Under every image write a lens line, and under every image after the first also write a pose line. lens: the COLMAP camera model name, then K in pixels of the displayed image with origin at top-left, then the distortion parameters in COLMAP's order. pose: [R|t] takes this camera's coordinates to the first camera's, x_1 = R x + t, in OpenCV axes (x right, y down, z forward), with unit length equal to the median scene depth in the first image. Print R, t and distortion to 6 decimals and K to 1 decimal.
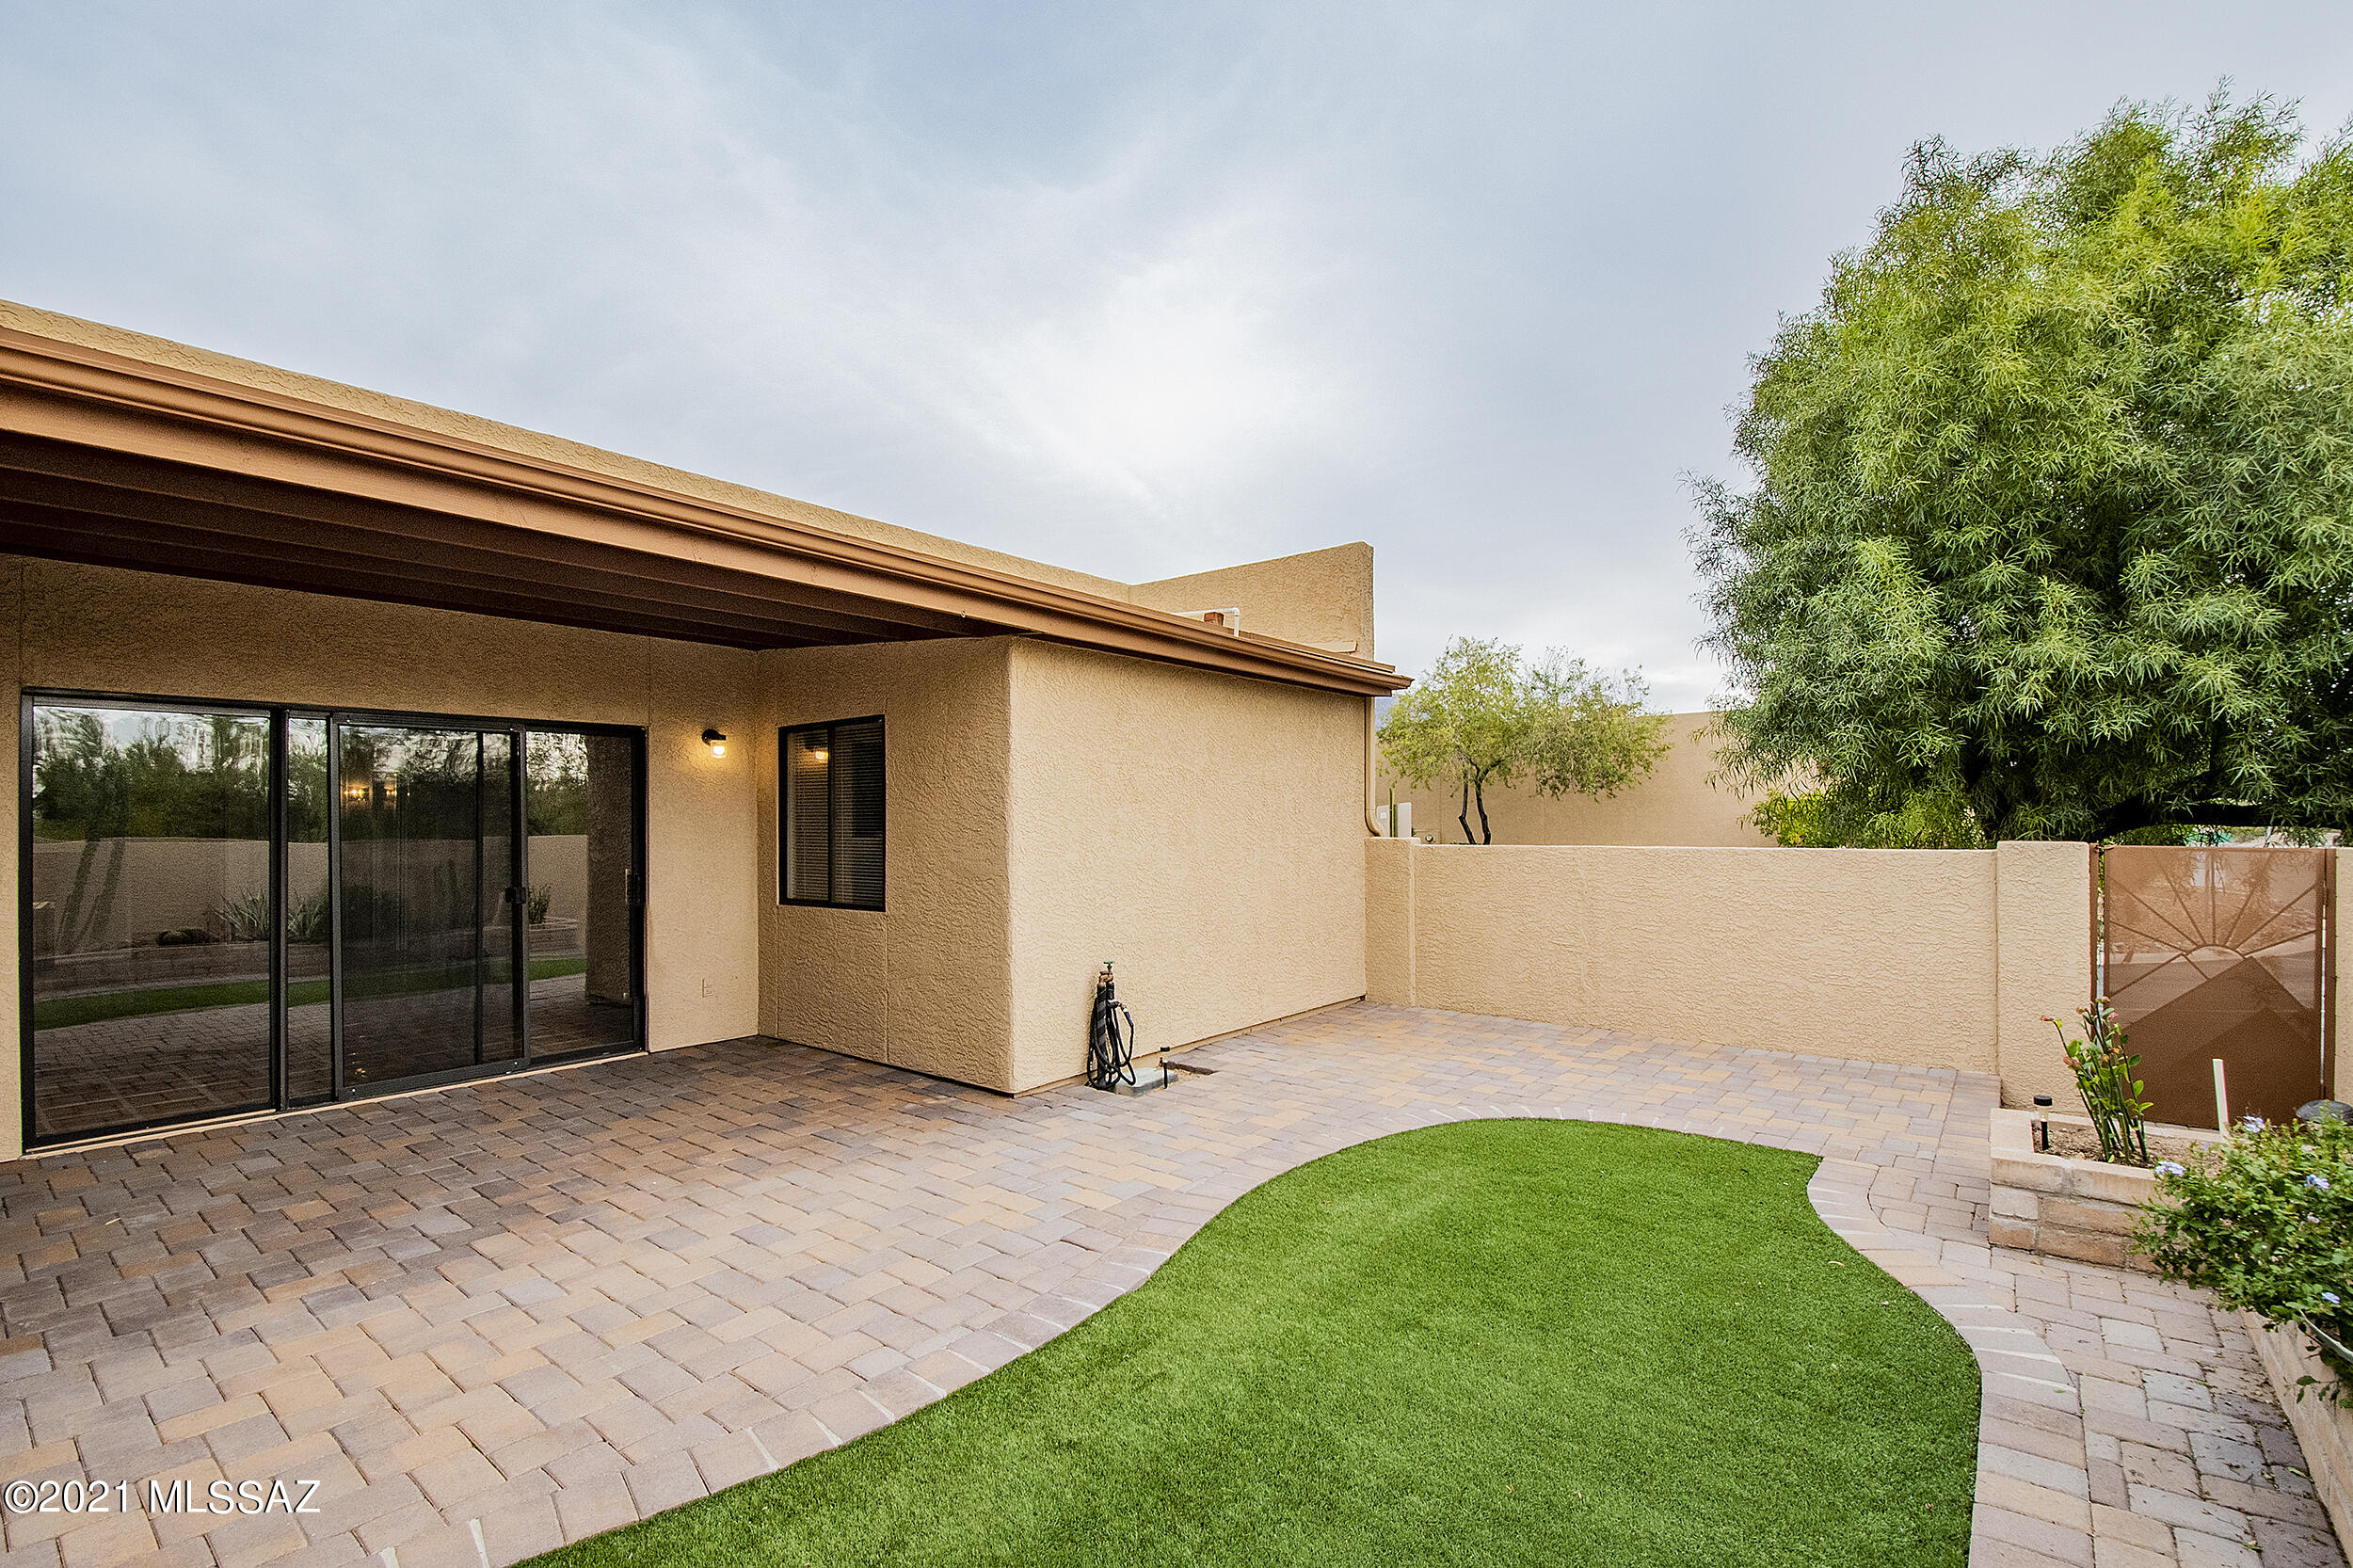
lens RADIAL K [[1060.7, 0, 1172.6], [0, 1060.7, 801.9], [0, 0, 1]] dist [-0.007728, -0.001632]
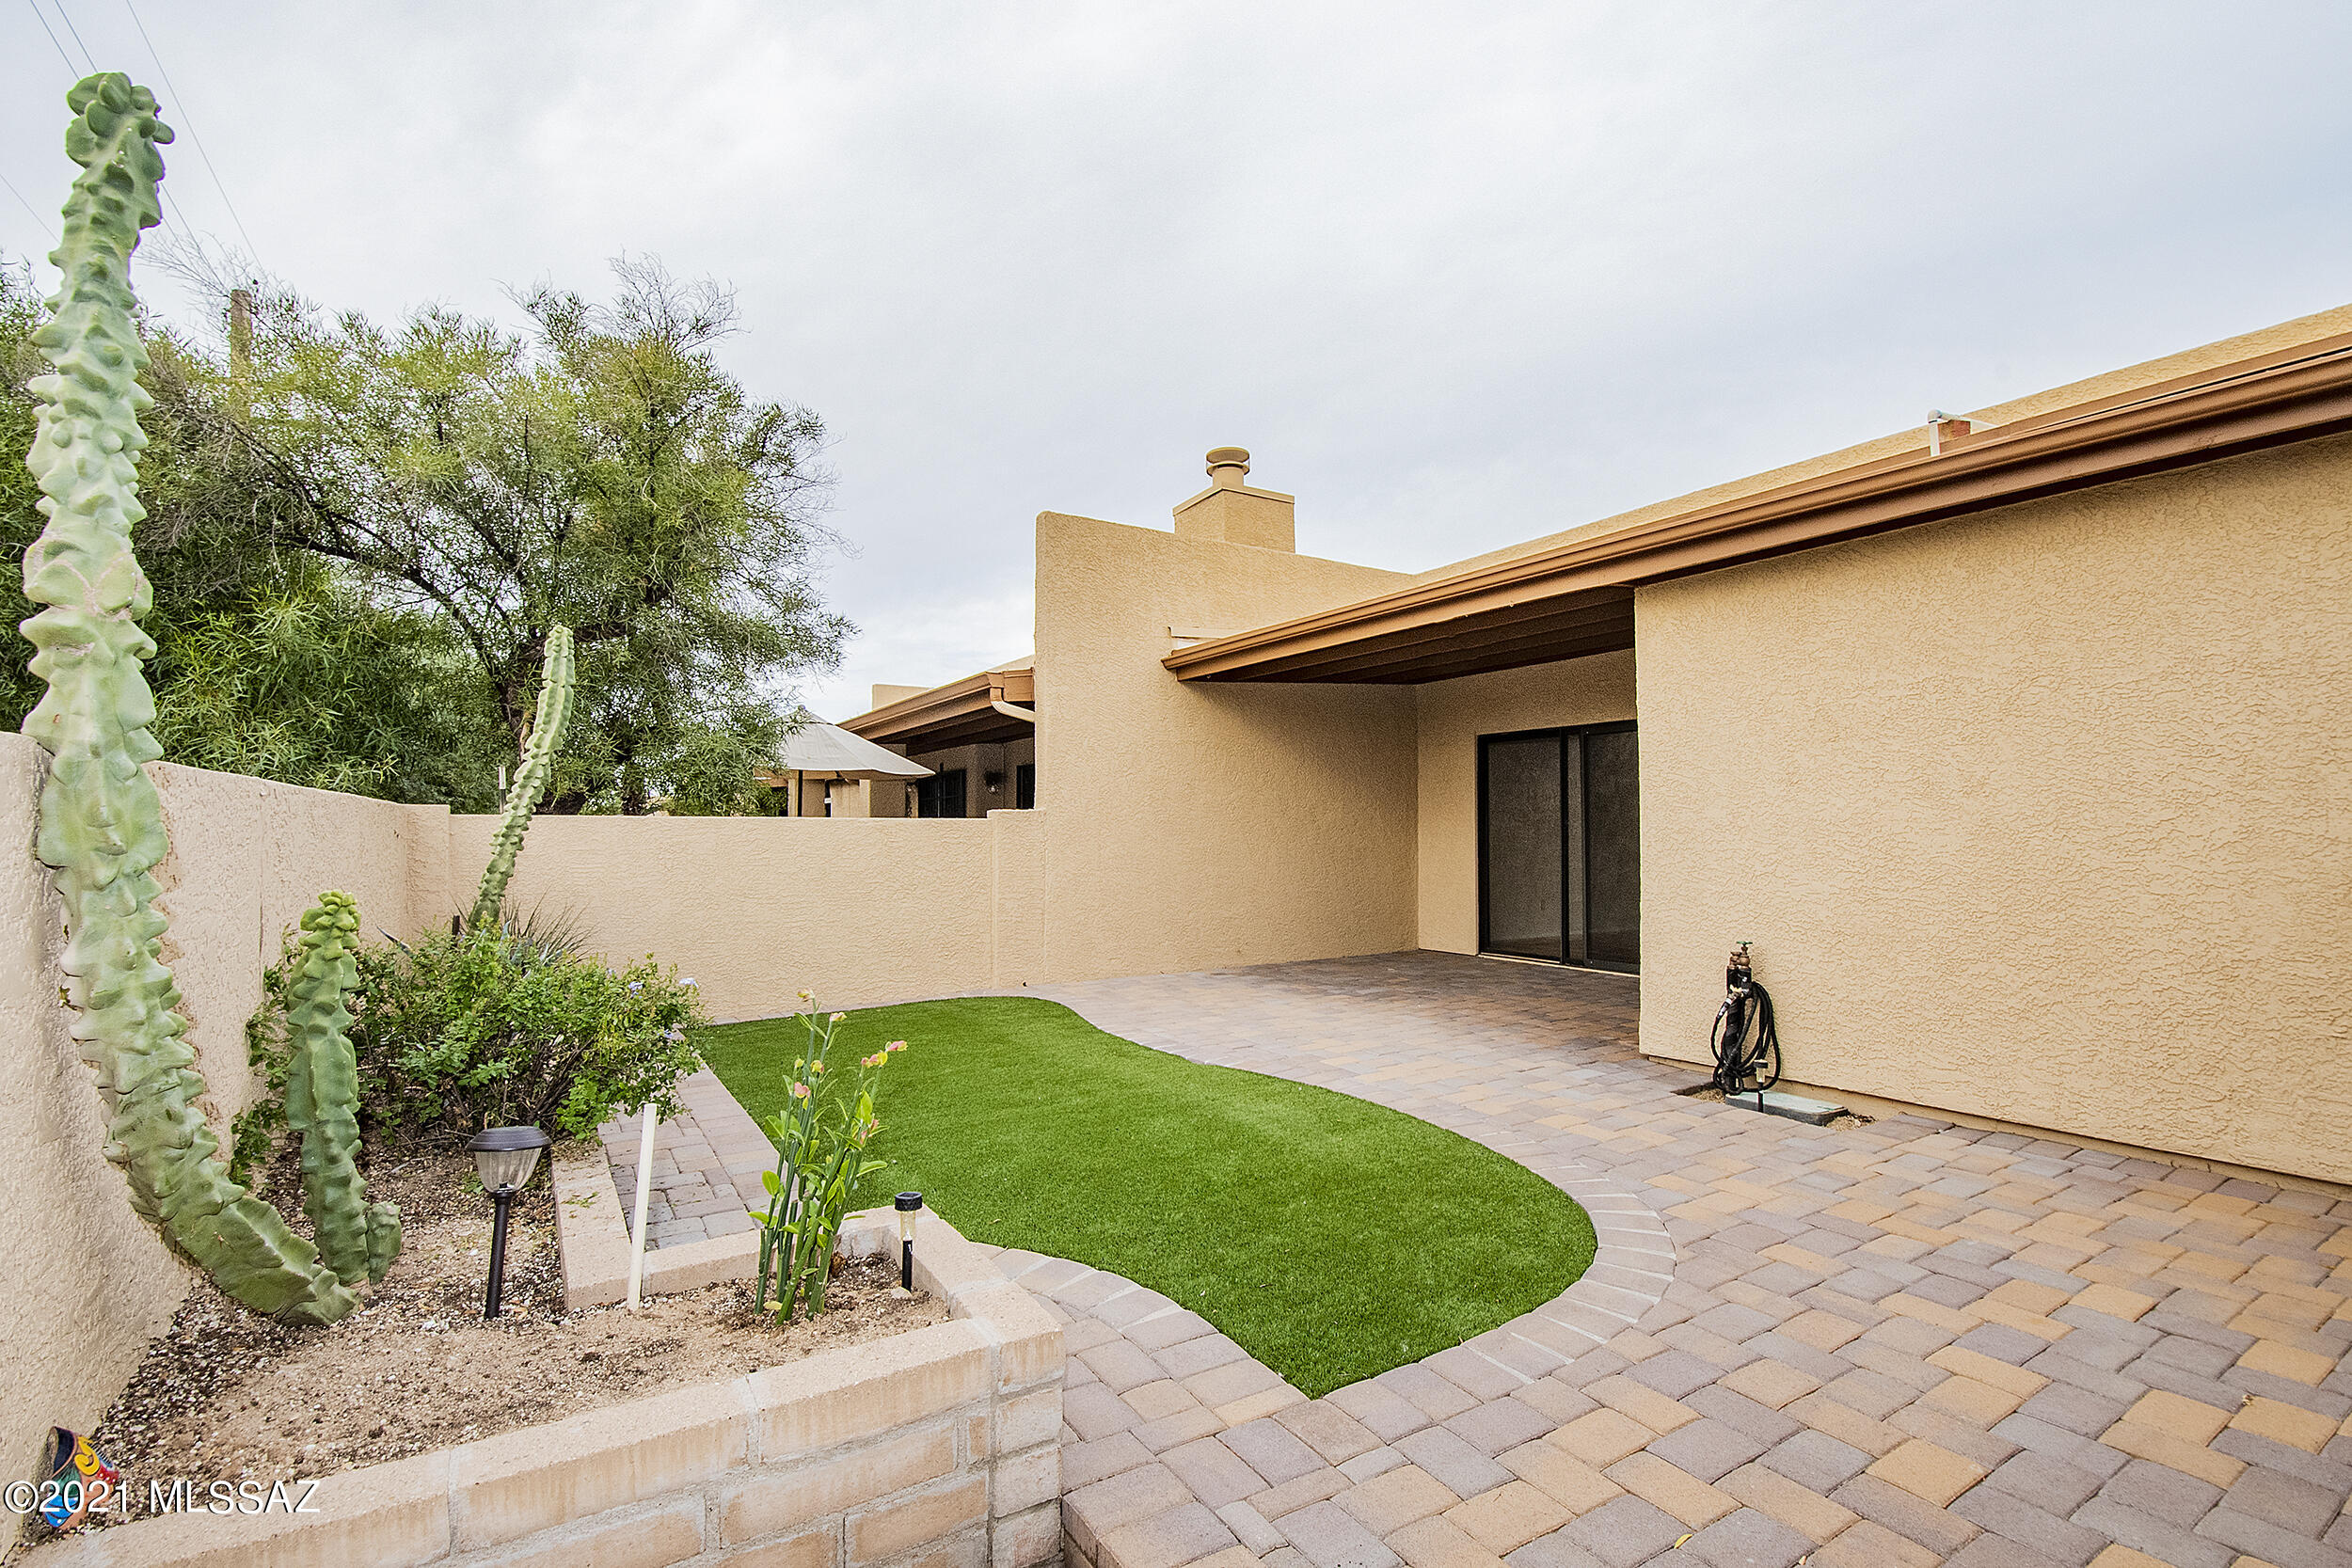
lens RADIAL K [[1060.2, 0, 1175.4], [0, 1060.2, 790.4], [0, 0, 1]] dist [-0.007728, -0.001632]
pose [[-0.338762, -0.032819, -0.940300, 0.912405], [0.012324, 0.999151, -0.039313, 0.064778], [0.940792, -0.024906, -0.338069, 0.923384]]
